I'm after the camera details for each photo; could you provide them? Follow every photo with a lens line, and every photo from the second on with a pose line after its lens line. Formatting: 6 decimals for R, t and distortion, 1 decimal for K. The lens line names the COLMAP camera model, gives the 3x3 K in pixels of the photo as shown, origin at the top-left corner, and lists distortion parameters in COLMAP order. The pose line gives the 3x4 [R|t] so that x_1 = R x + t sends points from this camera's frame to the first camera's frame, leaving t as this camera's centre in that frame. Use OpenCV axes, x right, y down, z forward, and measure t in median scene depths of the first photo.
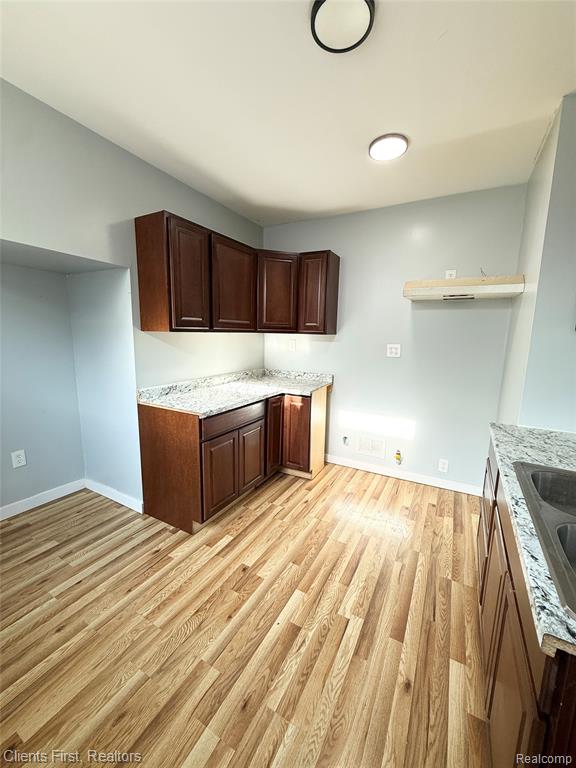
lens RADIAL K [[306.6, 0, 289.8], [0, 306.6, 381.3], [0, 0, 1]] dist [-0.002599, -0.000242]
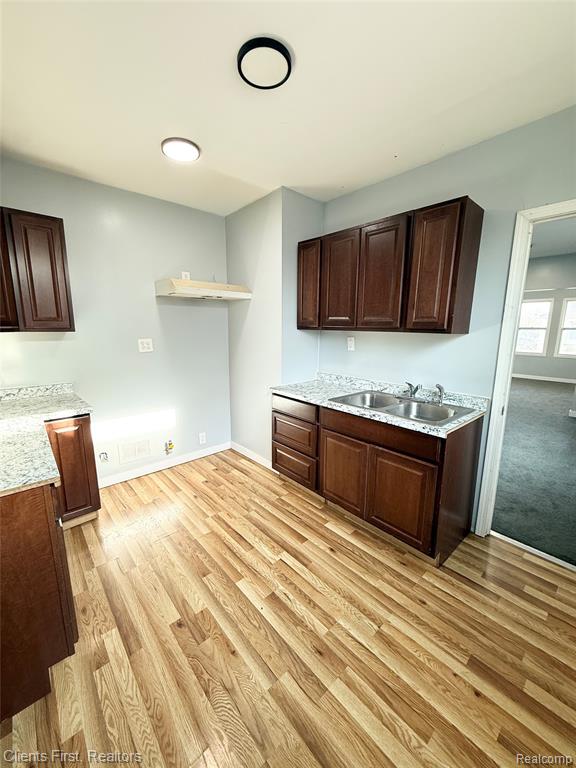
lens RADIAL K [[306.6, 0, 289.8], [0, 306.6, 381.3], [0, 0, 1]] dist [-0.002599, -0.000242]
pose [[0.324171, -0.188791, 0.926969, -0.720393], [0.147391, 0.977997, 0.147639, -0.106129], [-0.934446, 0.088767, 0.344864, 0.401347]]
